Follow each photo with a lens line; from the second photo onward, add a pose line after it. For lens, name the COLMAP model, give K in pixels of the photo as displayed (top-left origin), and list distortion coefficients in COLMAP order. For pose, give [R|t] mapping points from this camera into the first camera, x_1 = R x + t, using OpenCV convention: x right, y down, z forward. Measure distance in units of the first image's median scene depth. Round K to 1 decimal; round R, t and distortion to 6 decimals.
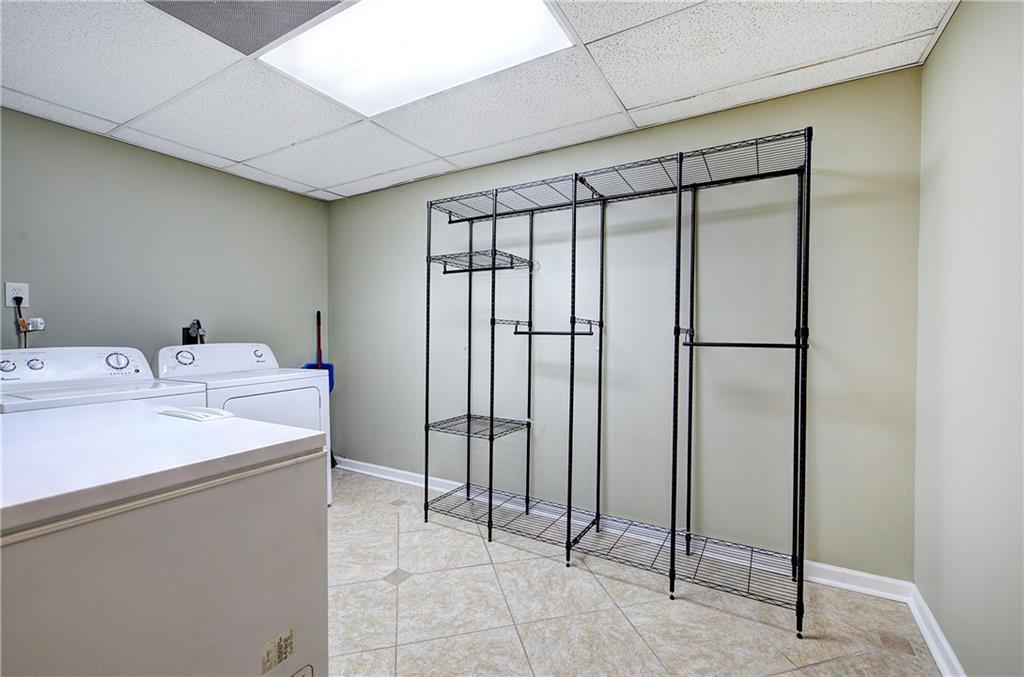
lens RADIAL K [[432.9, 0, 517.3], [0, 432.9, 337.5], [0, 0, 1]] dist [-0.001310, 0.000073]
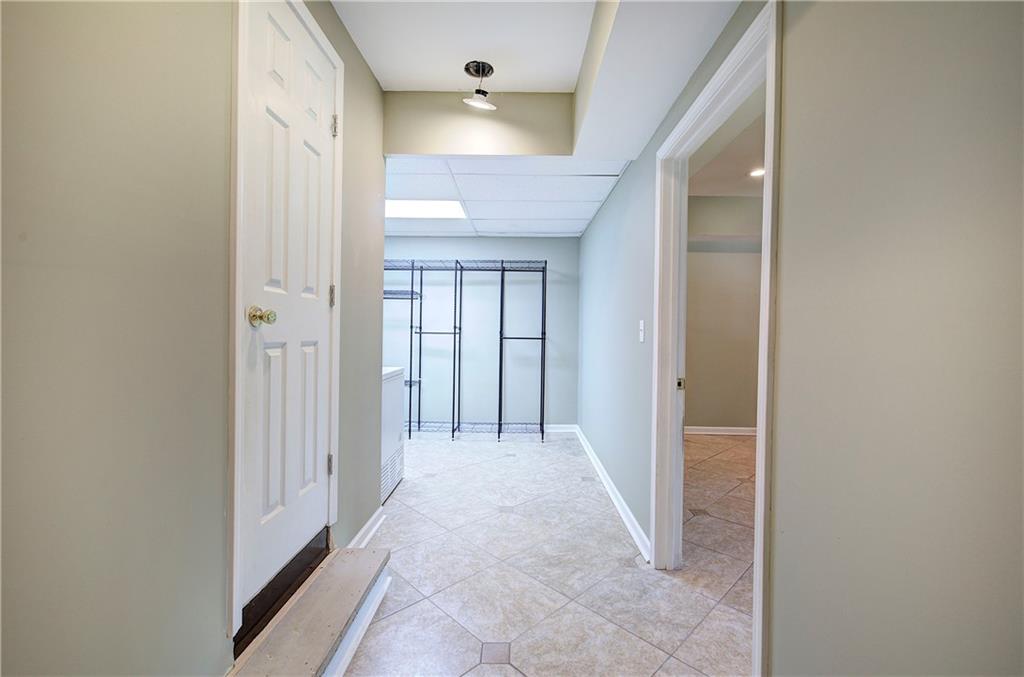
lens RADIAL K [[432.9, 0, 512.7], [0, 432.9, 336.5], [0, 0, 1]] dist [-0.001310, 0.000073]
pose [[0.871567, 0.005590, 0.490245, -0.722098], [-0.003162, 0.999978, -0.005780, 0.019767], [-0.490266, 0.003488, 0.871566, -1.090306]]
